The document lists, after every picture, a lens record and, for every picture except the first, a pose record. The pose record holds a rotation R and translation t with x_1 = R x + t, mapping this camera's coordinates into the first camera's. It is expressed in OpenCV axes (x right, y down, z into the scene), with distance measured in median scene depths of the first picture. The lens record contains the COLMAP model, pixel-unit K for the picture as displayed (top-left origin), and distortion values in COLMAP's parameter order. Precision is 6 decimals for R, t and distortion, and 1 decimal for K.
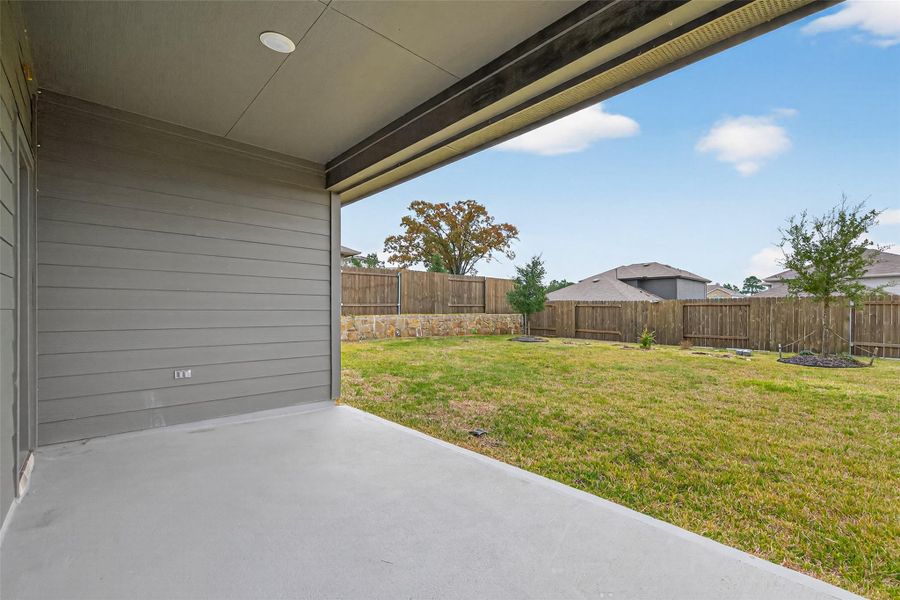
lens RADIAL K [[382.7, 0, 466.5], [0, 382.7, 315.6], [0, 0, 1]] dist [0.002774, 0.000290]
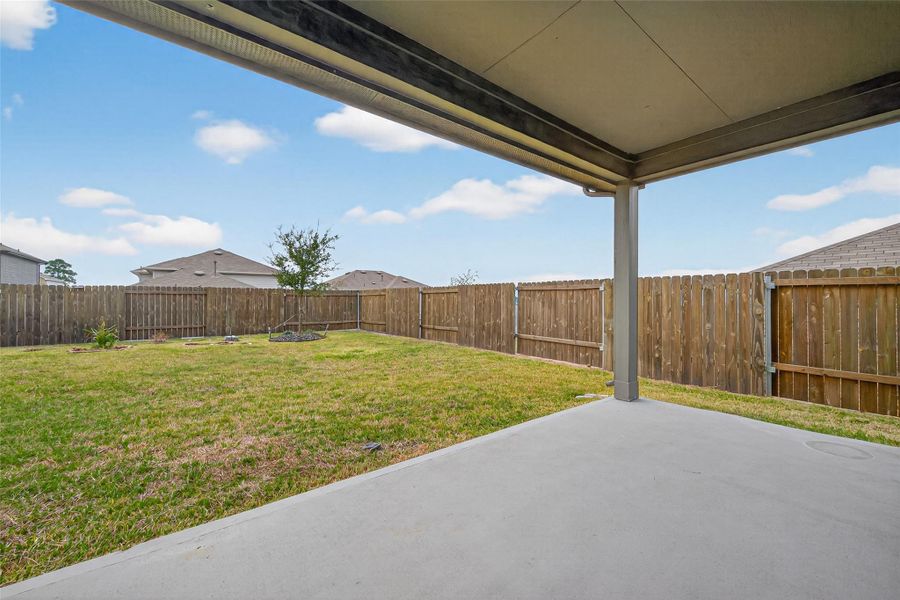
lens RADIAL K [[350.6, 0, 470.6], [0, 350.6, 279.9], [0, 0, 1]] dist [0.005020, -0.000962]
pose [[0.104122, 0.059964, 0.992755, -0.179609], [0.009805, 0.998070, -0.061313, -0.000654], [-0.994516, 0.016118, 0.103333, 0.177249]]
